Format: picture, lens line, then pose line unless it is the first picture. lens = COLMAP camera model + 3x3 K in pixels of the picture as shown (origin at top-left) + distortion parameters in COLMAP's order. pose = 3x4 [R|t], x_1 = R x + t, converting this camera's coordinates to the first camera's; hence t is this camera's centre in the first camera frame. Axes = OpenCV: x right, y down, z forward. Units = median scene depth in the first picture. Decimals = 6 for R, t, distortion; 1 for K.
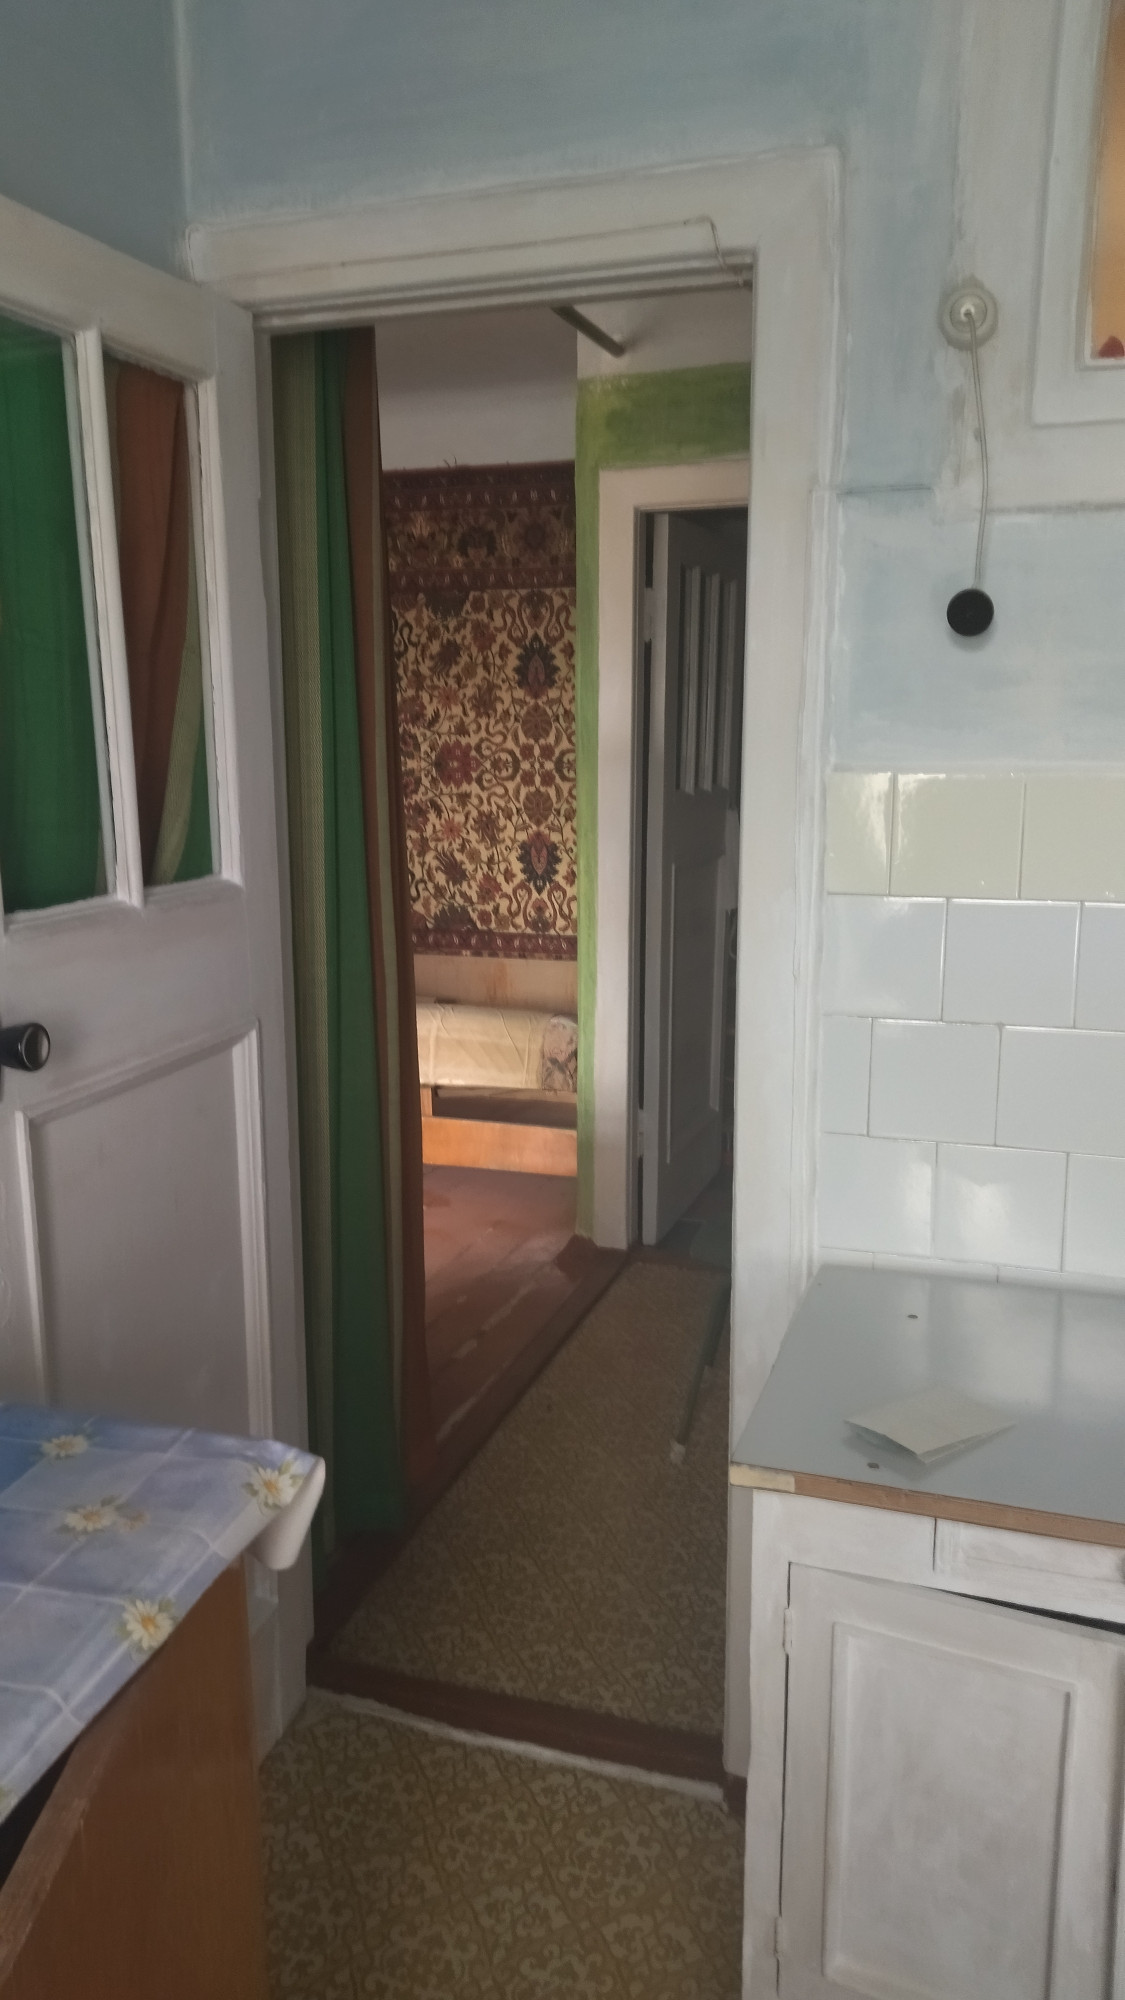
lens RADIAL K [[1491.1, 0, 562.5], [0, 1491.1, 1000.0], [0, 0, 1]] dist [0.000176, -0.000249]
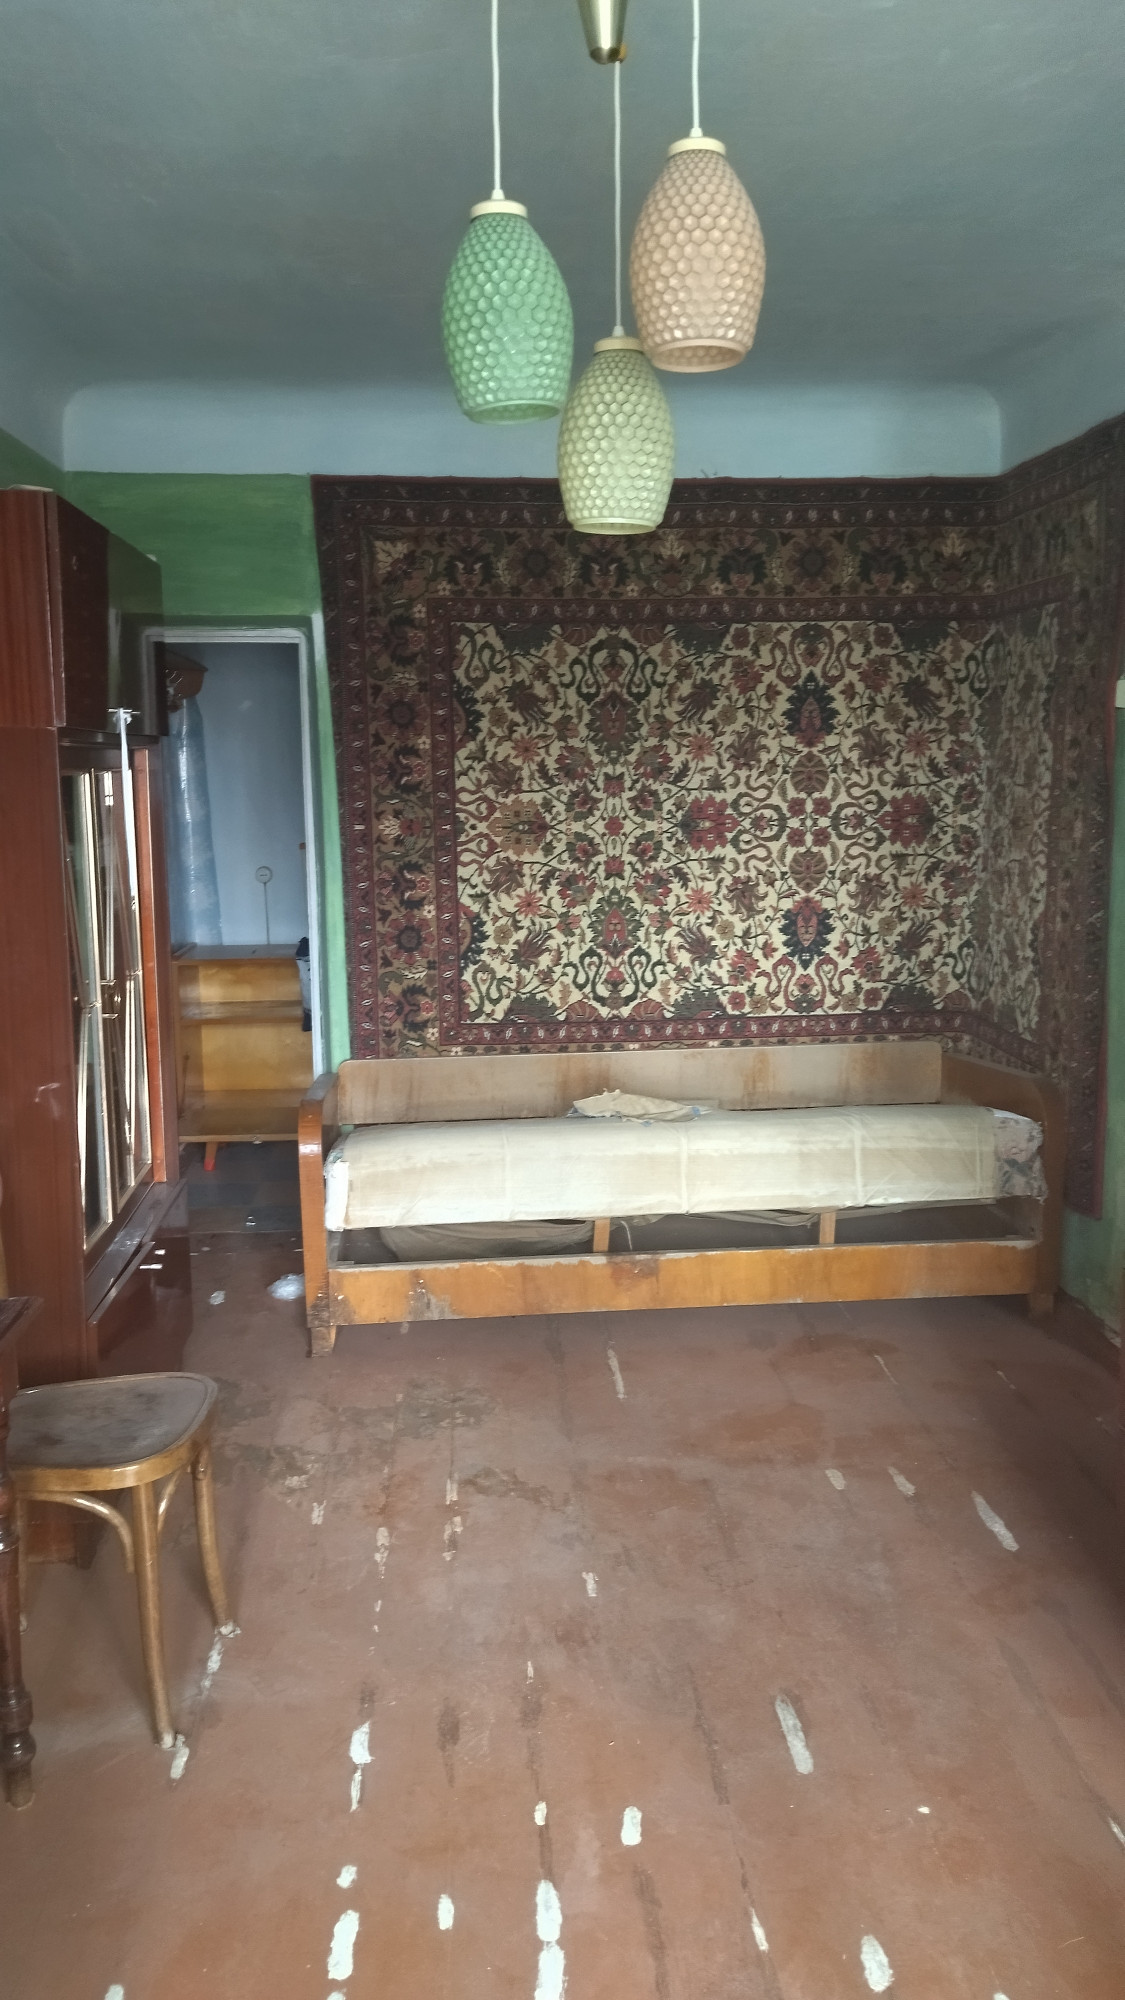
lens RADIAL K [[1528.4, 0, 560.2], [0, 1528.4, 965.1], [0, 0, 1]] dist [0.053472, -0.000378]
pose [[0.919856, -0.067453, 0.386413, -0.497303], [0.088107, 0.995461, -0.035968, -0.054466], [-0.382233, 0.067131, 0.921624, 0.234029]]
